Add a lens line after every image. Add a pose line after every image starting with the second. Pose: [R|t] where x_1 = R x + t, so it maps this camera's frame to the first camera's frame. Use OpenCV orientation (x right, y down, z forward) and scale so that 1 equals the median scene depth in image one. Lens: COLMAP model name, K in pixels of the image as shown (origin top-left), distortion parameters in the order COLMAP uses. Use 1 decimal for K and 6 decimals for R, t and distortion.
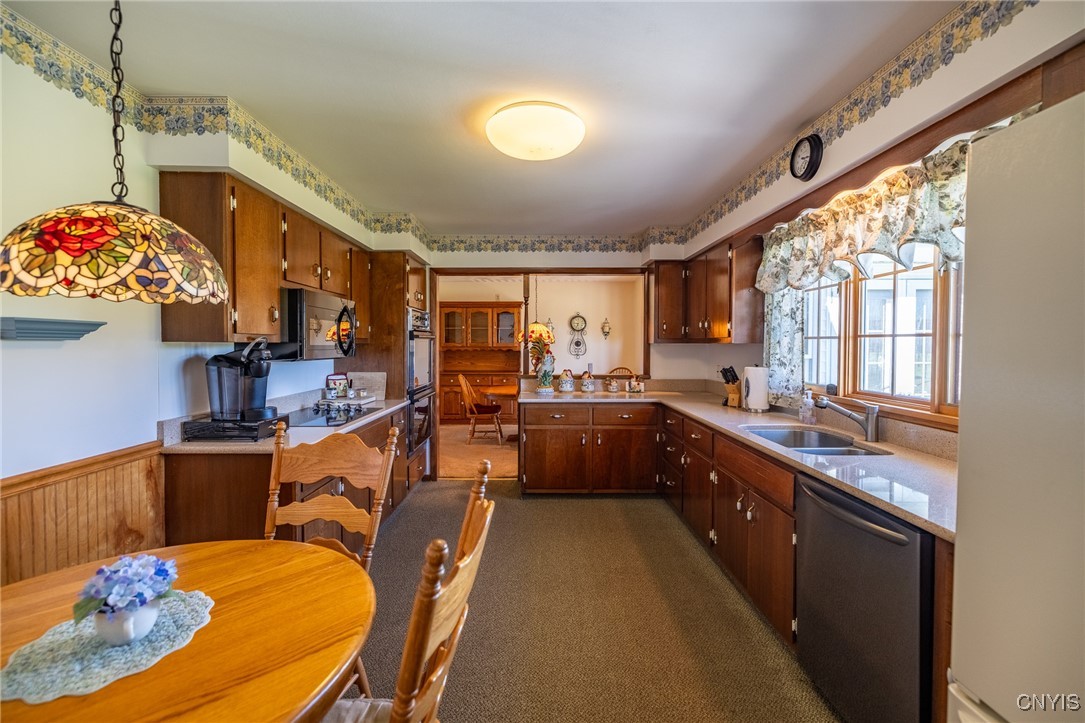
lens RADIAL K [[458.6, 0, 537.1], [0, 458.6, 355.7], [0, 0, 1]] dist [0.000503, 0.000560]
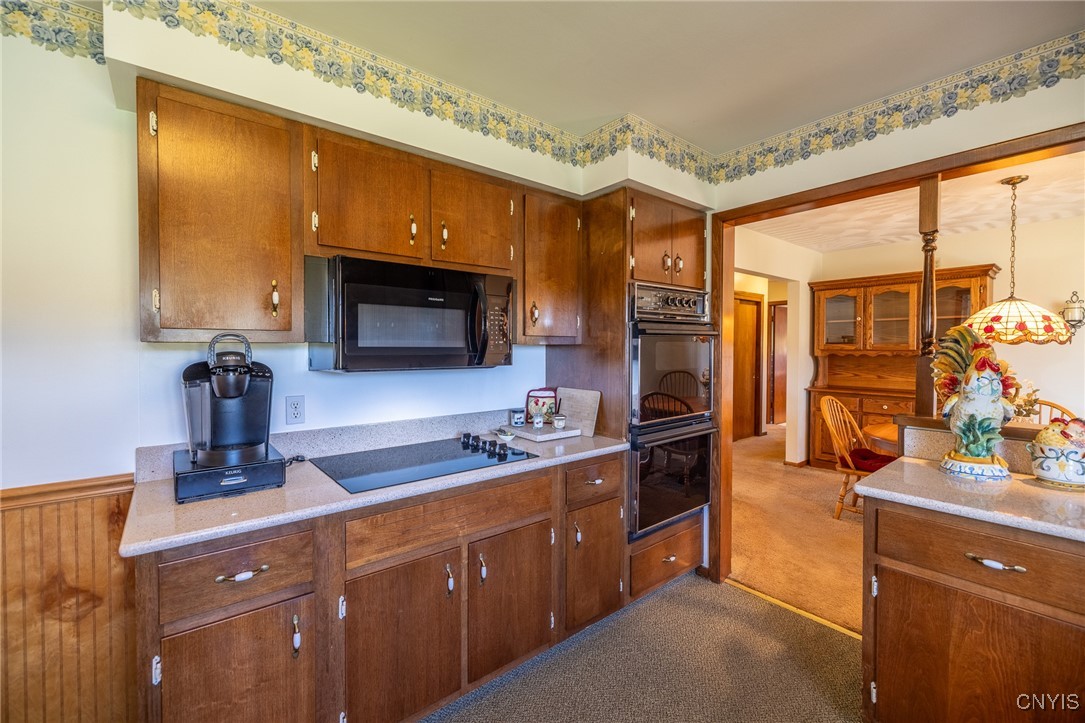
lens RADIAL K [[458.6, 0, 537.1], [0, 458.6, 355.7], [0, 0, 1]] dist [0.000503, 0.000560]
pose [[0.630841, 0.015567, -0.775756, 0.085588], [-0.018808, 0.999812, 0.004769, -0.012029], [0.775684, 0.011582, 0.631015, 0.504399]]
